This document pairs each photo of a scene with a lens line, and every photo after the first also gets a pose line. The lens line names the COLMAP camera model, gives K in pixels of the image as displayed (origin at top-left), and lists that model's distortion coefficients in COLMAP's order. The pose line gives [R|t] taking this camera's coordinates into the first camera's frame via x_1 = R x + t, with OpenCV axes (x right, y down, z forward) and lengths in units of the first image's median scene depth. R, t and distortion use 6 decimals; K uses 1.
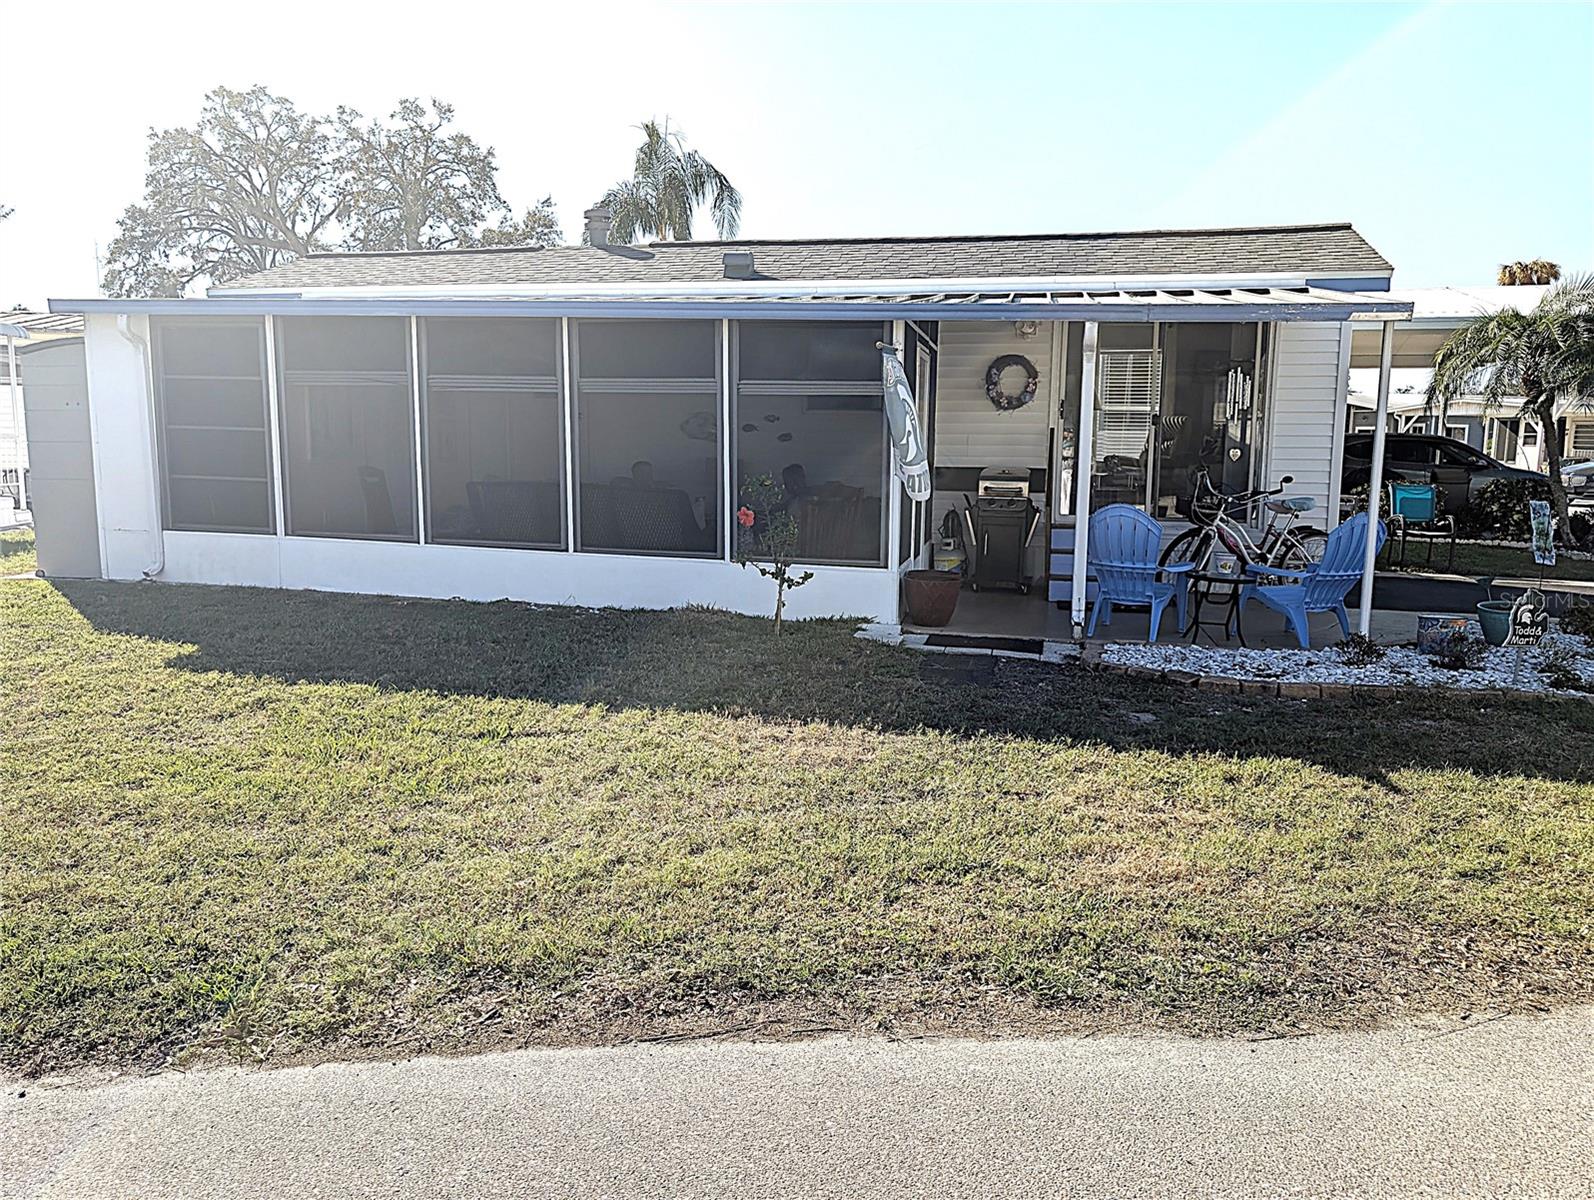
lens RADIAL K [[1149.6, 0, 797.0], [0, 1149.6, 600.0], [0, 0, 1]] dist [0.004399, 0.002332]
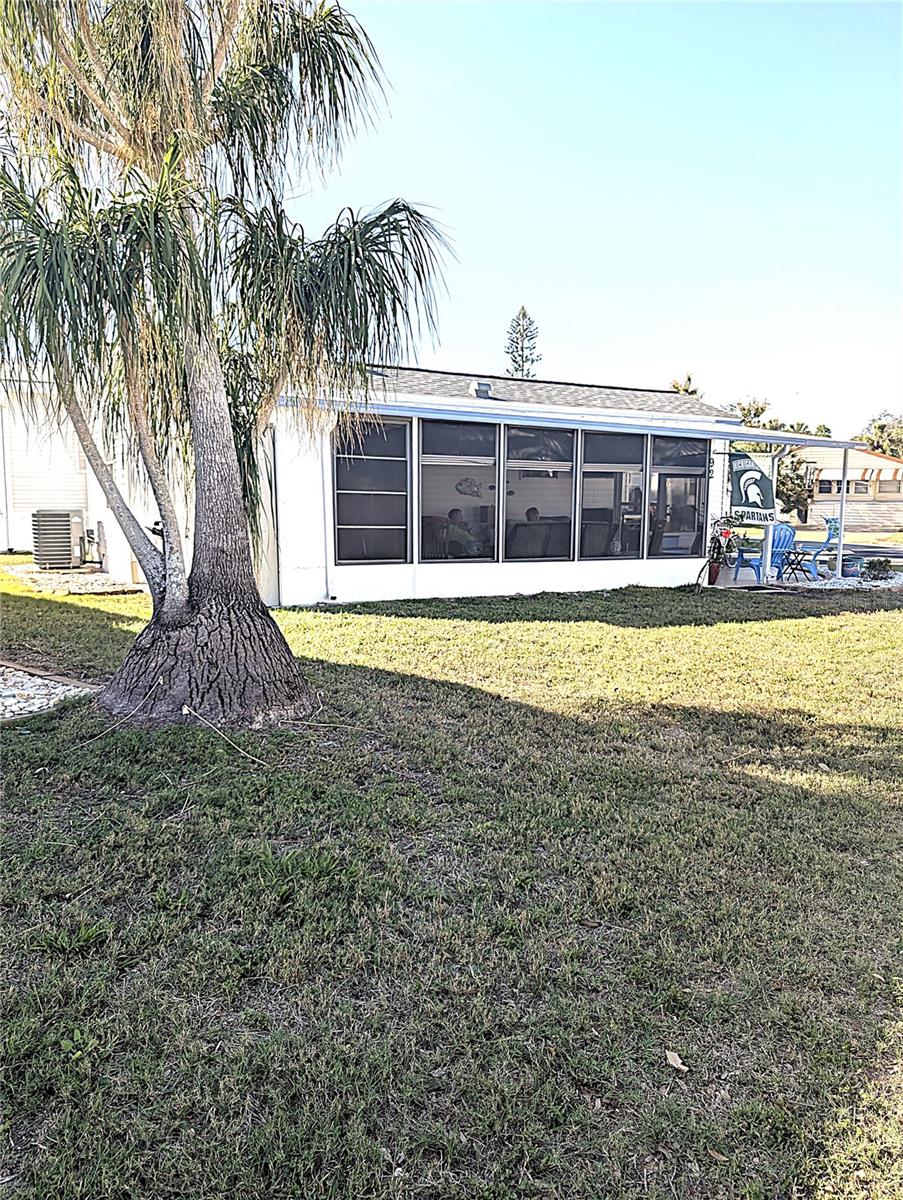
lens RADIAL K [[859.1, 0, 451.5], [0, 859.1, 600.0], [0, 0, 1]] dist [0.004720, -0.000209]
pose [[0.750873, -0.087967, 0.654562, -0.998632], [0.089055, 0.995524, 0.031631, -0.033011], [-0.654415, 0.034541, 0.755346, 0.103875]]
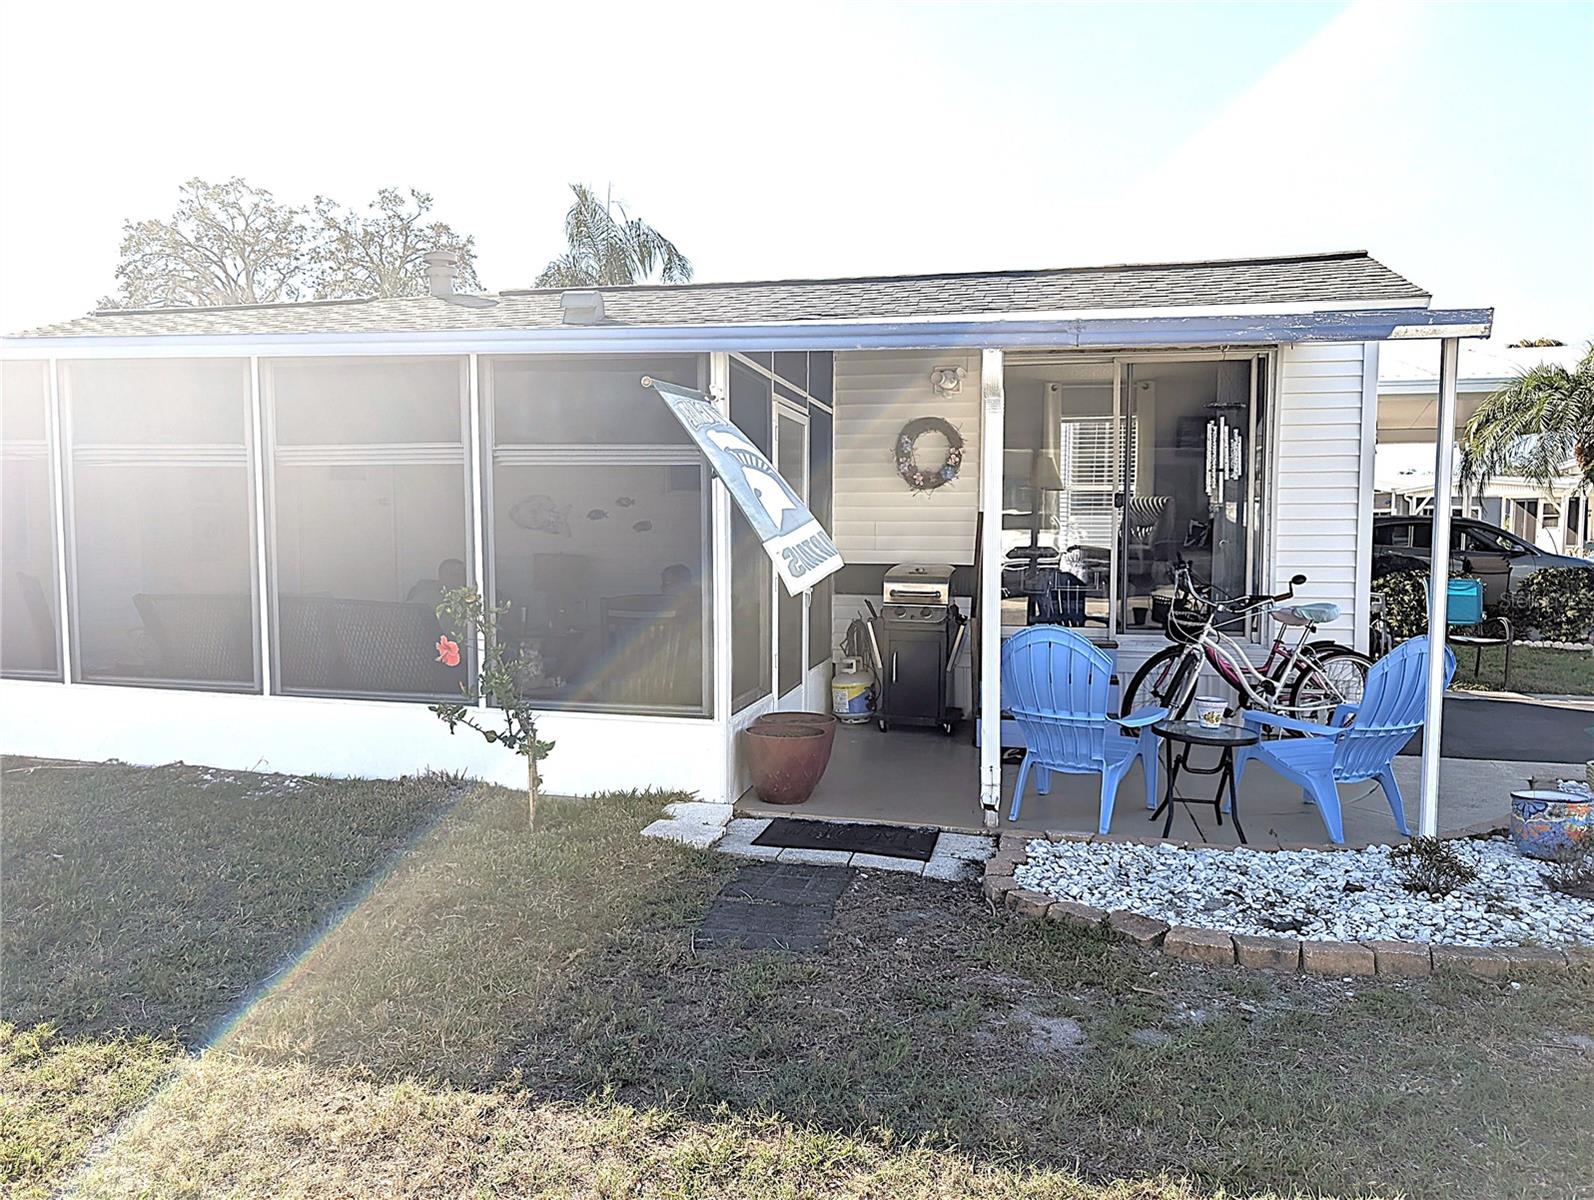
lens RADIAL K [[1141.2, 0, 800.5], [0, 1141.2, 615.6], [0, 0, 1]] dist [0.004720, -0.000209]
pose [[0.999953, -0.008158, -0.005317, 0.104943], [0.007816, 0.998076, -0.061500, -0.036465], [0.005809, 0.061456, 0.998093, 0.254597]]
